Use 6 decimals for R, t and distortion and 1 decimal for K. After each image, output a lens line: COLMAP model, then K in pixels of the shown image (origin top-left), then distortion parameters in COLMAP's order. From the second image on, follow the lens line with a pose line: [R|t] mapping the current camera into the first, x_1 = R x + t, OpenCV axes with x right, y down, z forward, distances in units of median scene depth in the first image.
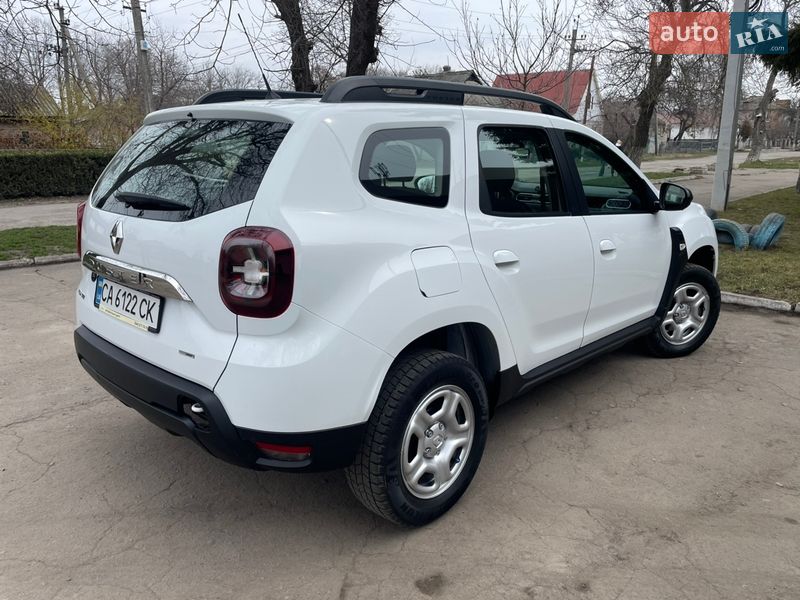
lens RADIAL K [[609.8, 0, 395.9], [0, 609.8, 300.7], [0, 0, 1]] dist [0.091941, -0.120783]
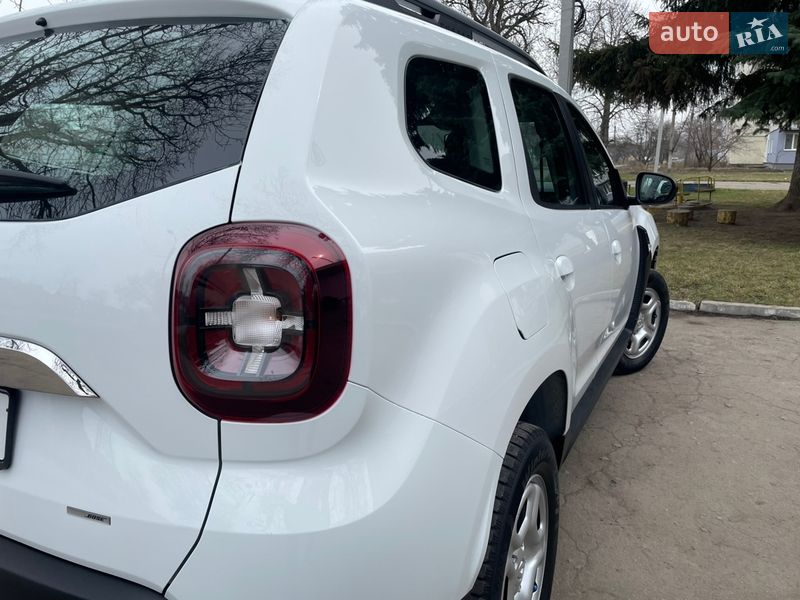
lens RADIAL K [[609.1, 0, 390.8], [0, 609.1, 301.0], [0, 0, 1]] dist [0.083719, -0.108105]
pose [[0.960475, -0.067354, 0.270096, -0.214808], [0.075258, 0.996983, -0.019001, -0.038641], [-0.268002, 0.038577, 0.962646, 0.450143]]
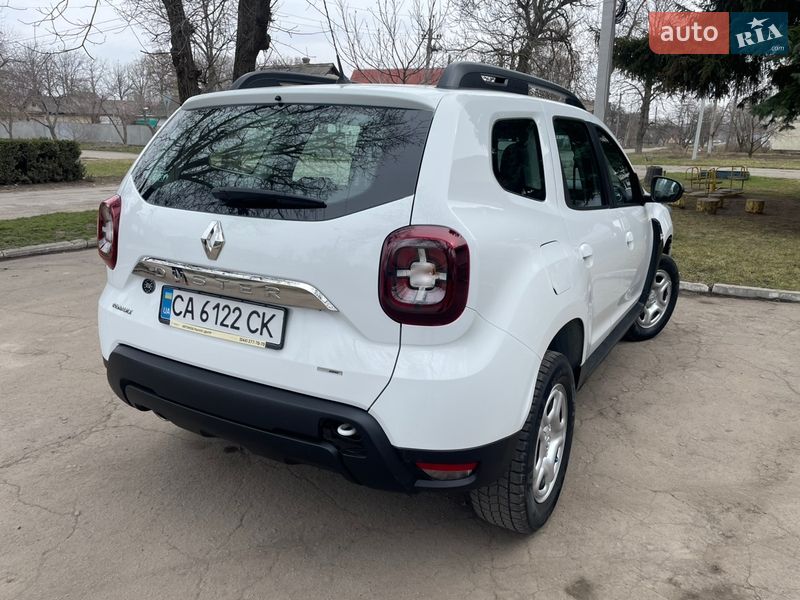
lens RADIAL K [[609.8, 0, 395.9], [0, 609.8, 300.7], [0, 0, 1]] dist [0.091941, -0.120783]
pose [[0.972023, -0.045974, 0.230340, -0.397851], [0.043832, 0.998935, 0.014412, -0.020179], [-0.230758, -0.003913, 0.973003, 0.113166]]
